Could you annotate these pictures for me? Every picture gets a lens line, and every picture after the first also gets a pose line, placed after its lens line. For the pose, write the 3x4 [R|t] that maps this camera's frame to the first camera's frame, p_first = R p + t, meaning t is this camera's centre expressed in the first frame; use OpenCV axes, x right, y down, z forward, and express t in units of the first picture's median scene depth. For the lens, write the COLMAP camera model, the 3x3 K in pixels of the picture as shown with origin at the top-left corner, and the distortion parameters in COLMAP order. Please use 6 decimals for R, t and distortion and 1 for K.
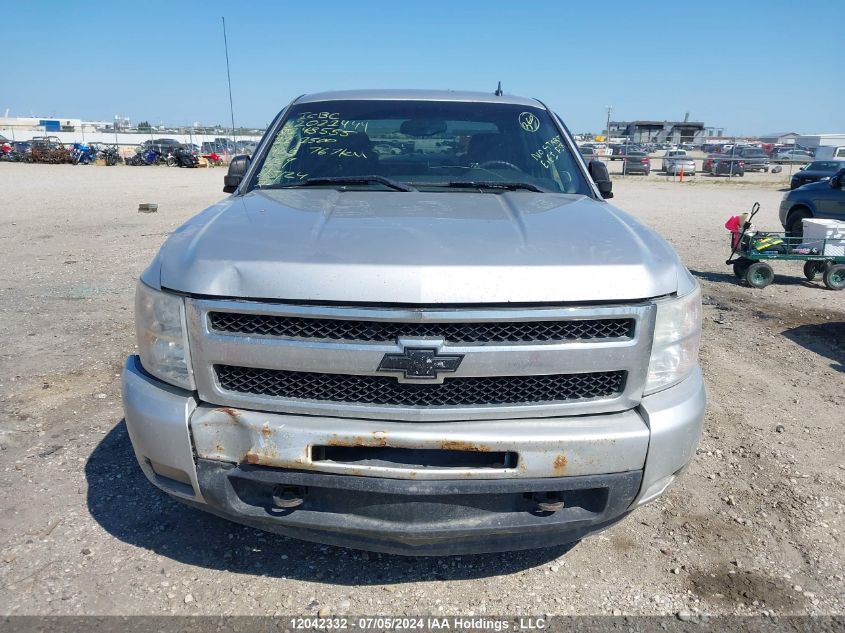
lens RADIAL K [[672.4, 0, 422.5], [0, 672.4, 316.5], [0, 0, 1]] dist [0.002020, -0.007896]
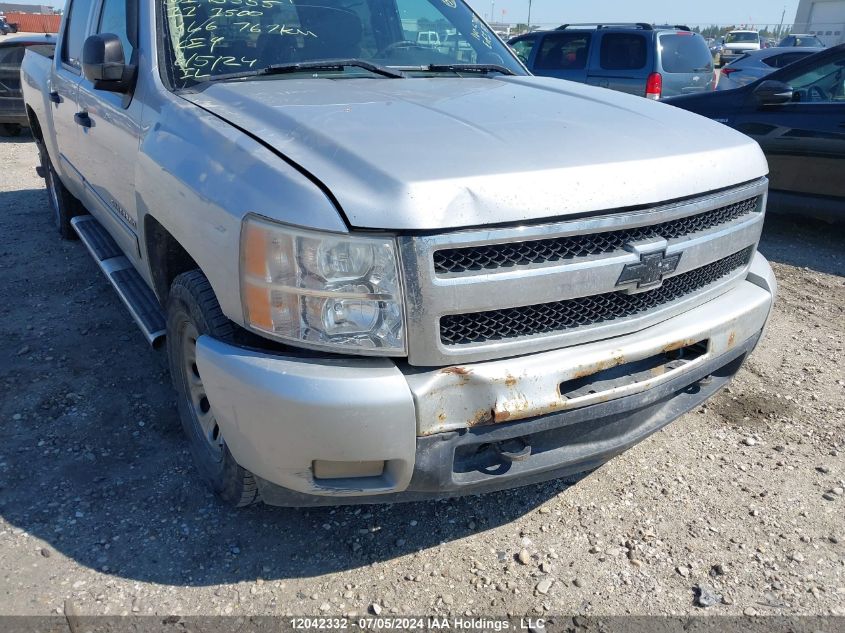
lens RADIAL K [[692.7, 0, 422.5], [0, 692.7, 316.5], [0, 0, 1]] dist [0.042716, -0.004444]
pose [[0.835709, -0.206568, 0.508842, -0.734375], [0.125734, 0.973920, 0.188867, -0.083933], [-0.534585, -0.093859, 0.839887, 0.332437]]
